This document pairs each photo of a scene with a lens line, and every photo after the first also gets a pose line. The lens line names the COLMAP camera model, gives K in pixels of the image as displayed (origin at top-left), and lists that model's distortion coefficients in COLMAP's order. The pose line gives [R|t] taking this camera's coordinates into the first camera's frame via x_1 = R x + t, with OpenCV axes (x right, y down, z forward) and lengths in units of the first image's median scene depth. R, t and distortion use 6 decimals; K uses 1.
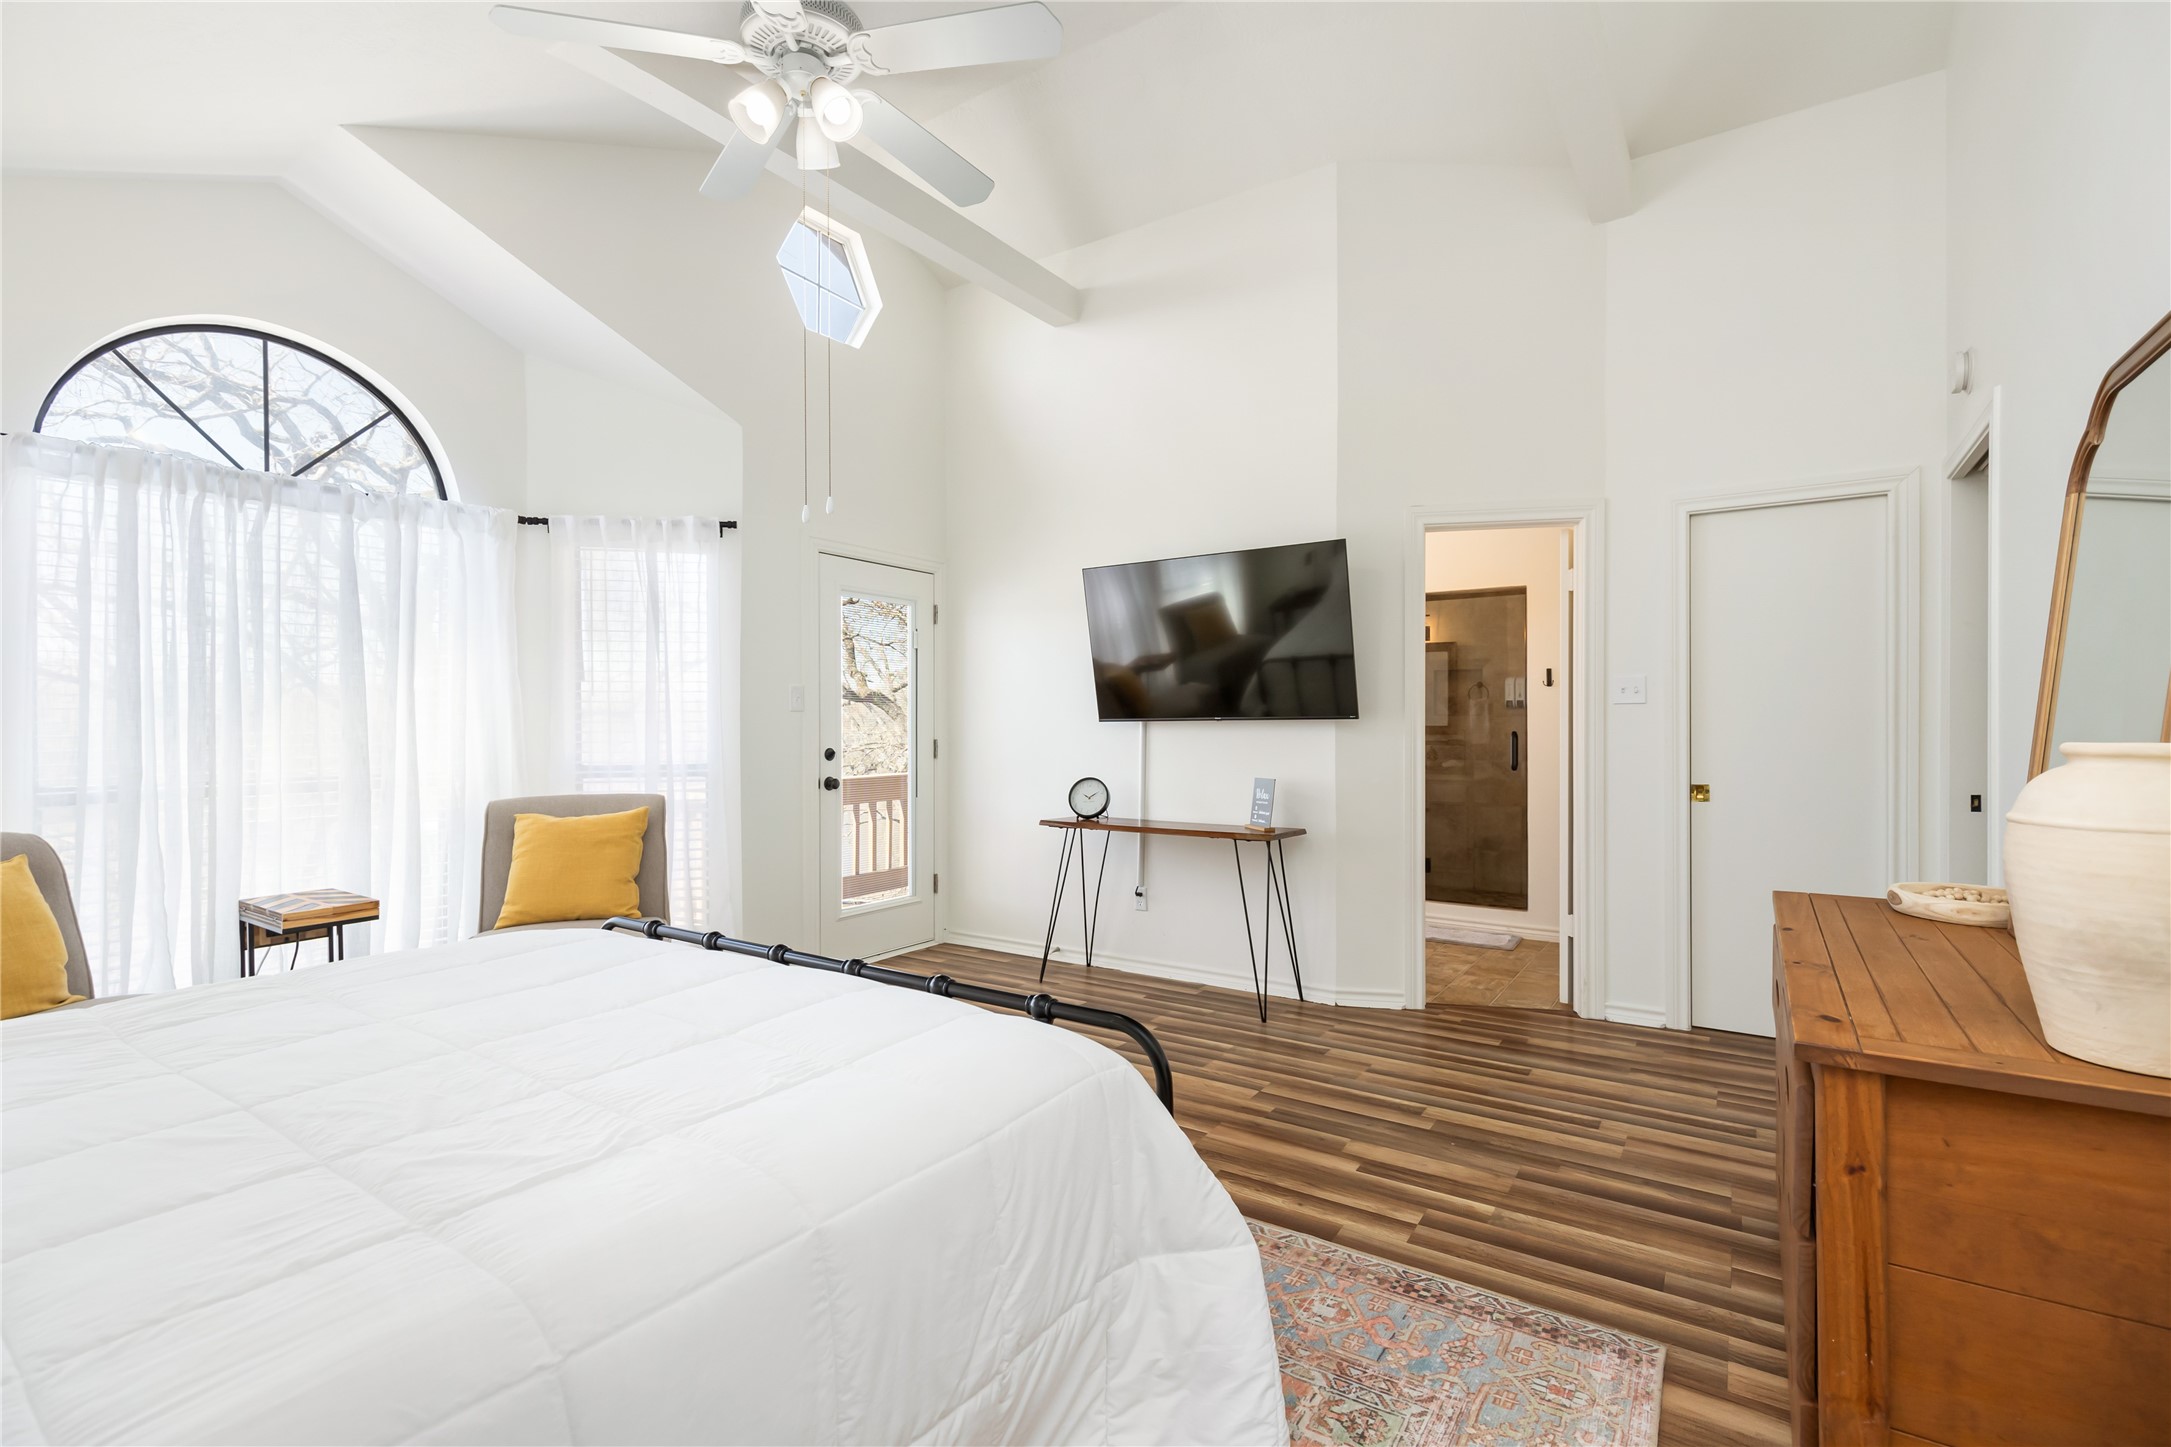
lens RADIAL K [[1007.2, 0, 1083.0], [0, 1007.2, 728.2], [0, 0, 1]] dist [-0.000823, -0.000688]
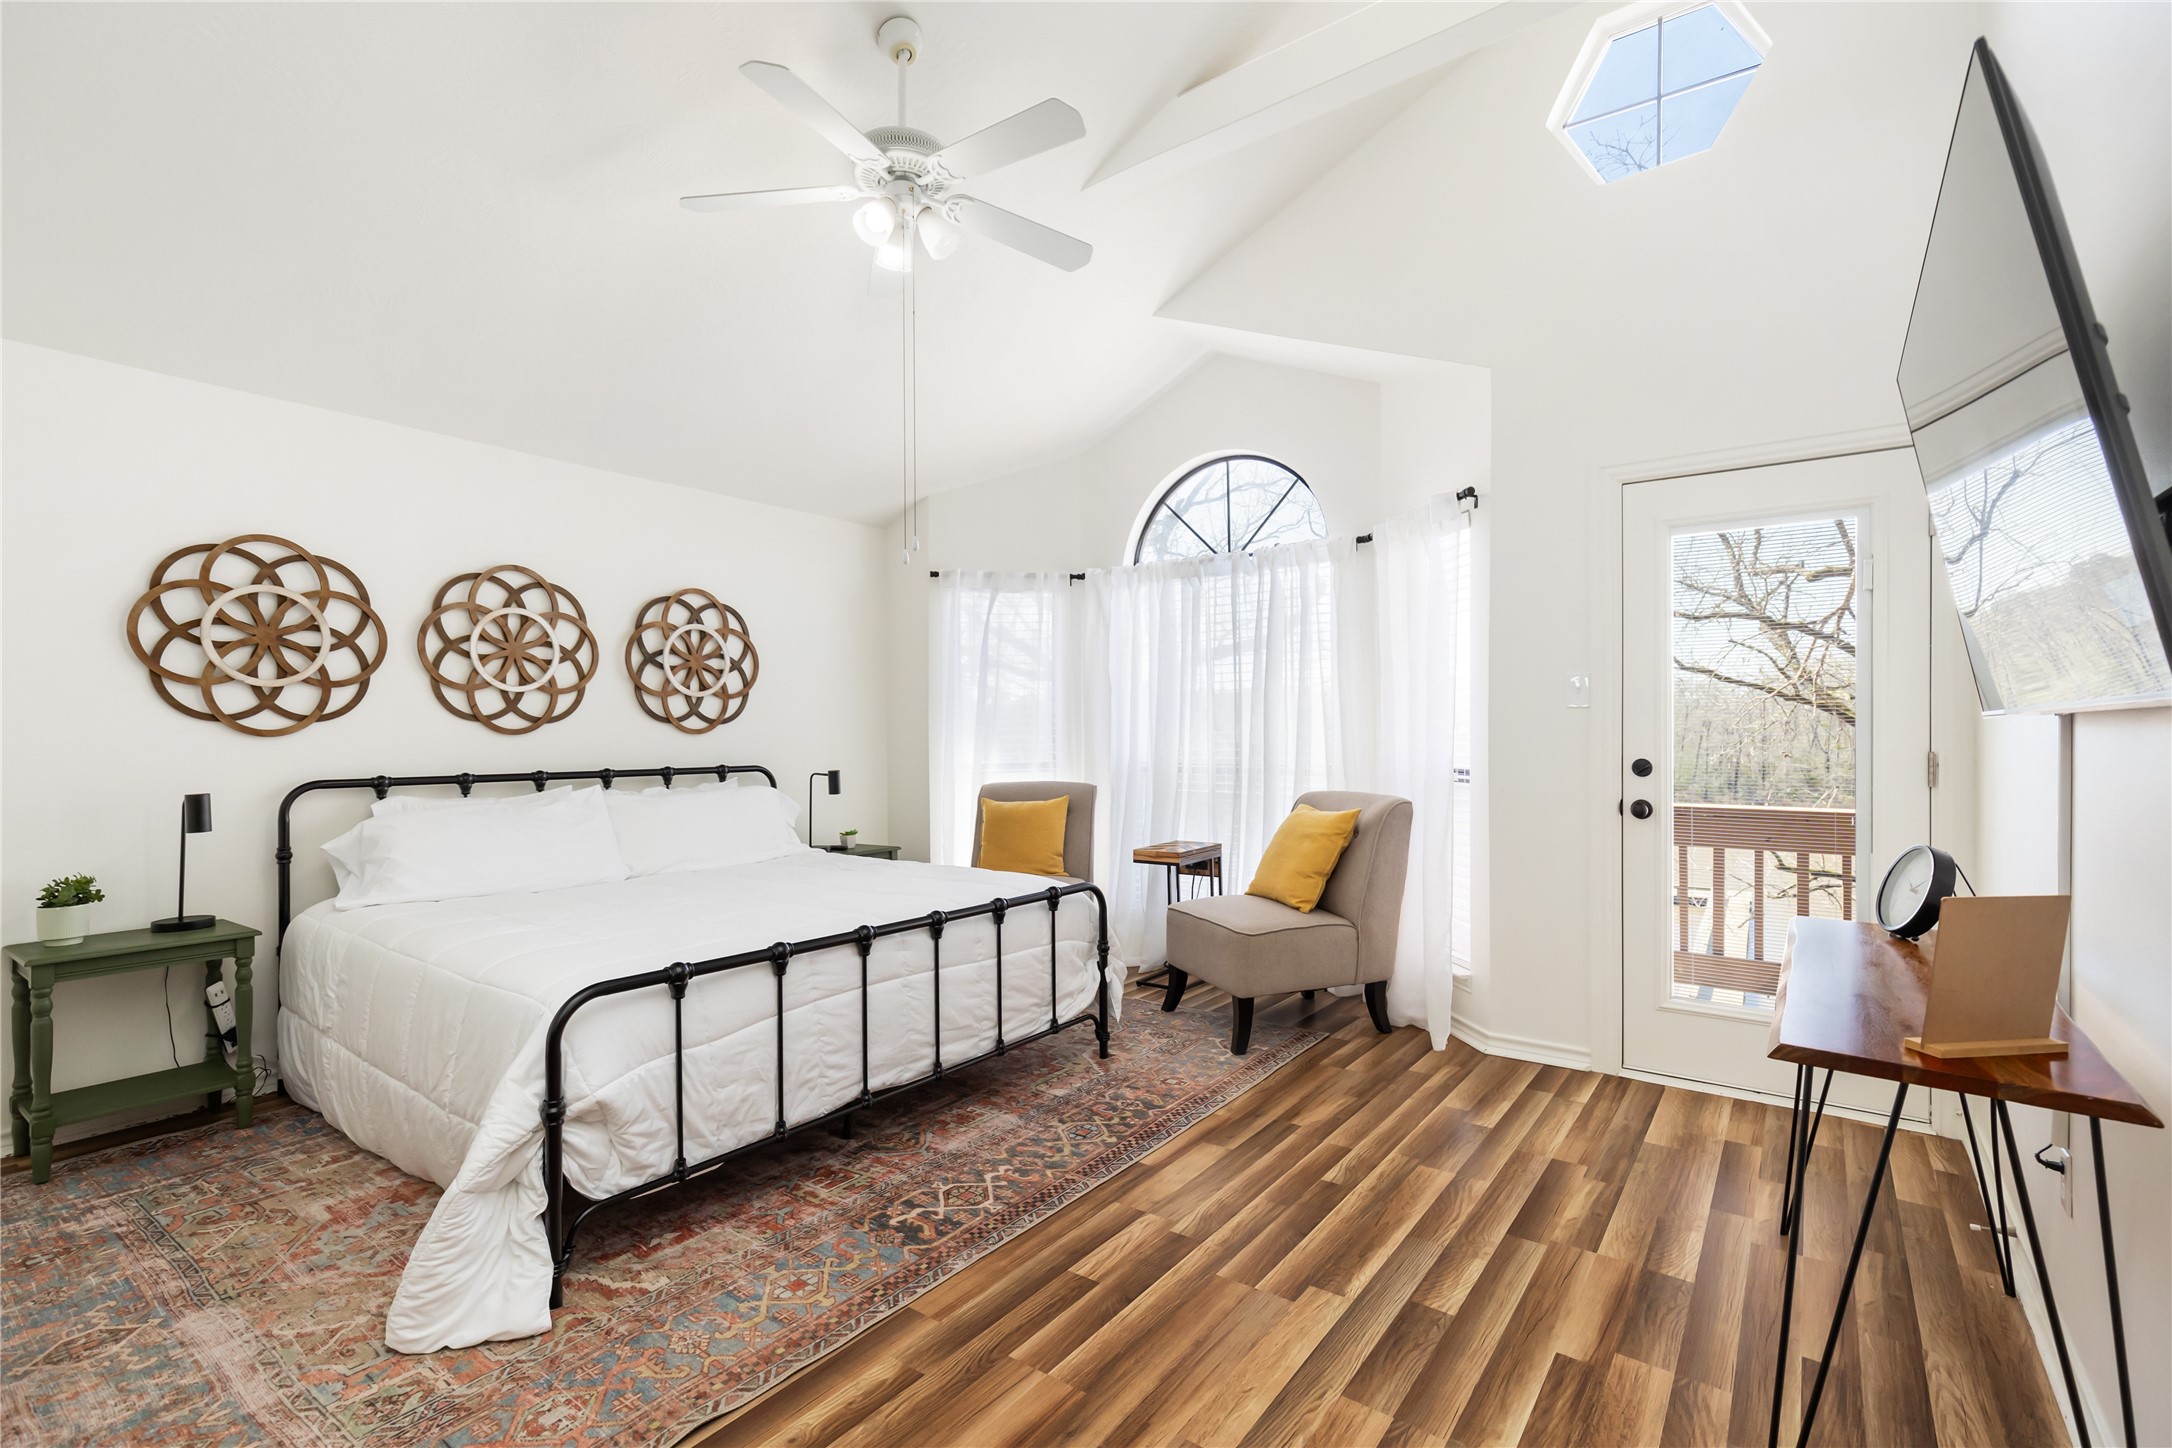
lens RADIAL K [[1007.7, 0, 1083.5], [0, 1007.7, 728.7], [0, 0, 1]] dist [-0.000823, -0.000688]
pose [[-0.068053, -0.002734, -0.997678, 0.578886], [0.002086, 0.999994, -0.002882, 0.000453], [0.997680, -0.002278, -0.068047, 0.822084]]
